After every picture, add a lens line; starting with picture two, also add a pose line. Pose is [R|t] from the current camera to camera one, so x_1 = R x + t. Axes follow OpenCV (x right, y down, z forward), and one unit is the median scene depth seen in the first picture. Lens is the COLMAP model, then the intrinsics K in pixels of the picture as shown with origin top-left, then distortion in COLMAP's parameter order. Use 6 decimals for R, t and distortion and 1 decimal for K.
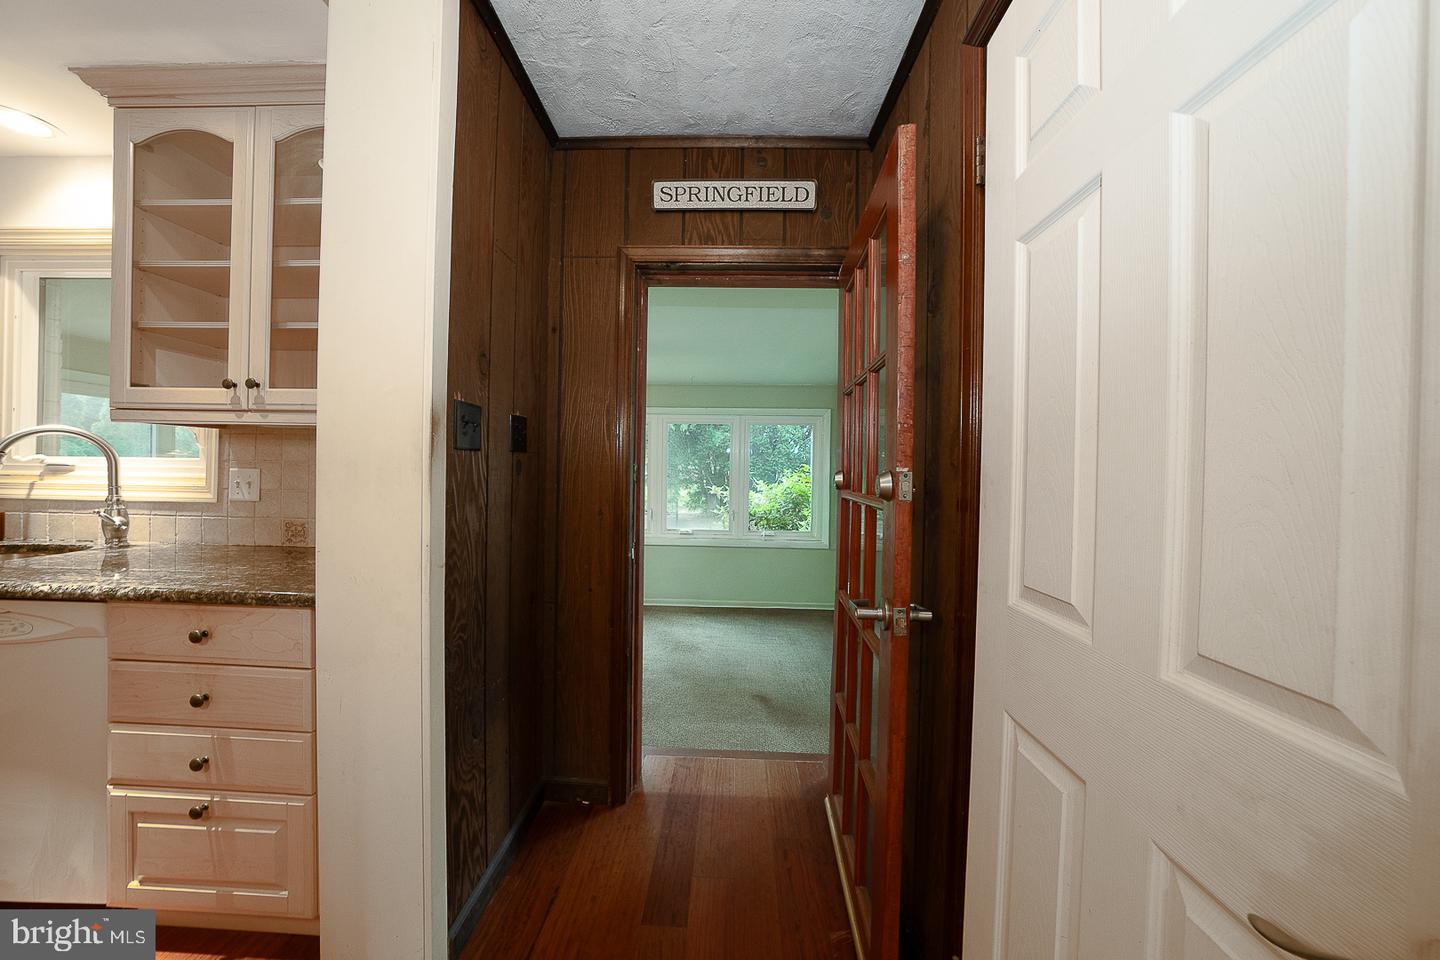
lens RADIAL K [[494.9, 0, 720.1], [0, 494.9, 477.3], [0, 0, 1]] dist [-0.033417, 0.007054]
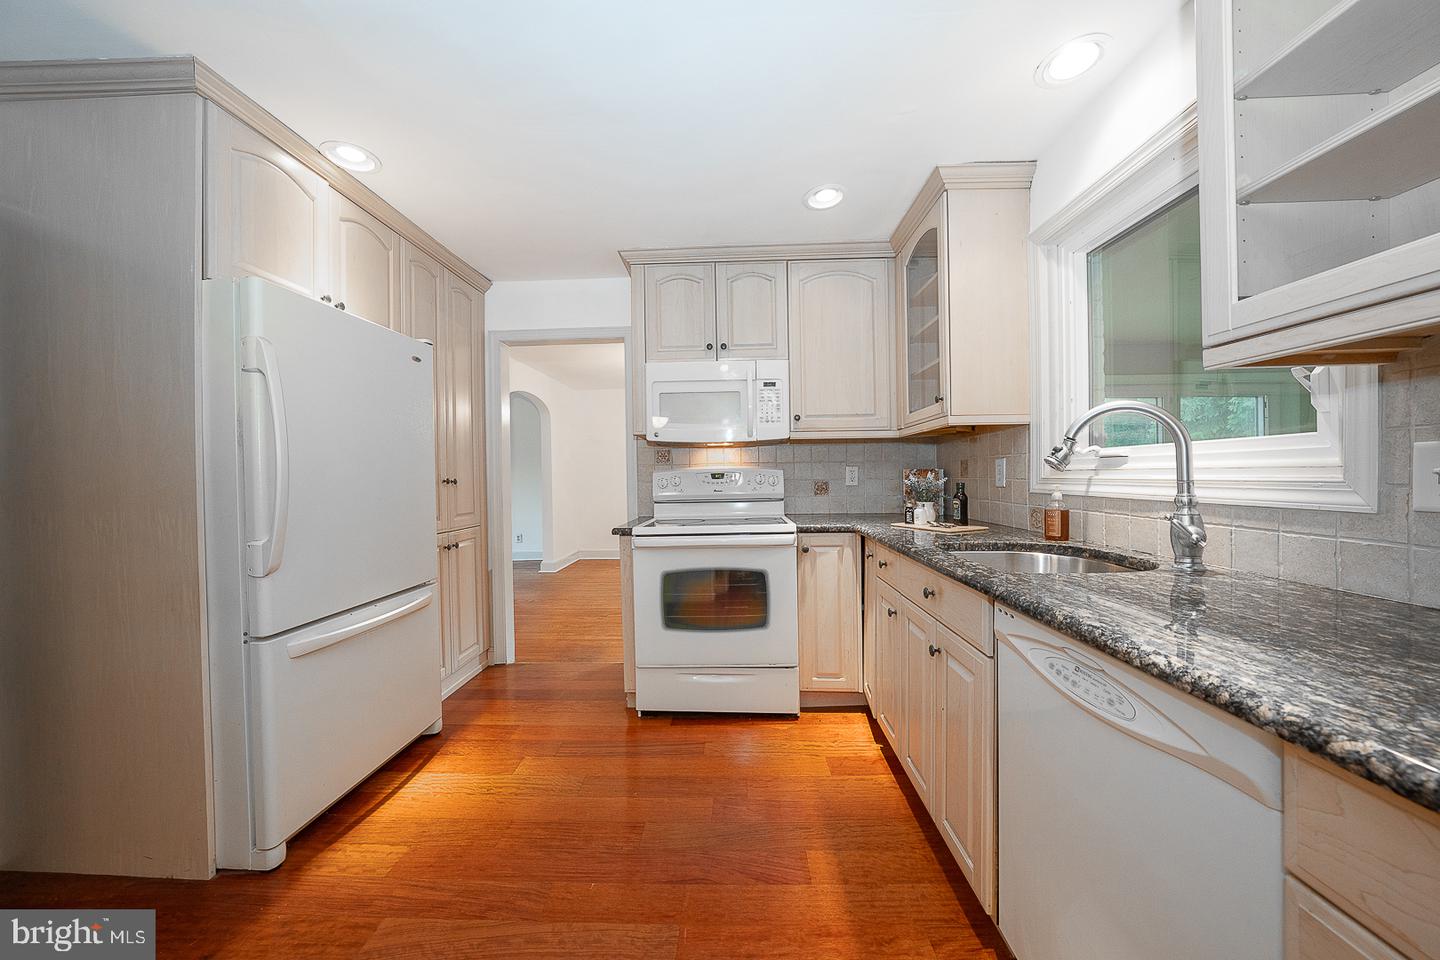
lens RADIAL K [[494.9, 0, 720.1], [0, 494.9, 477.3], [0, 0, 1]] dist [-0.033417, 0.007054]
pose [[0.002538, -0.010929, -0.999937, -0.571317], [0.005811, 0.999924, -0.010914, 0.017122], [0.999980, -0.005783, 0.002602, 0.326843]]
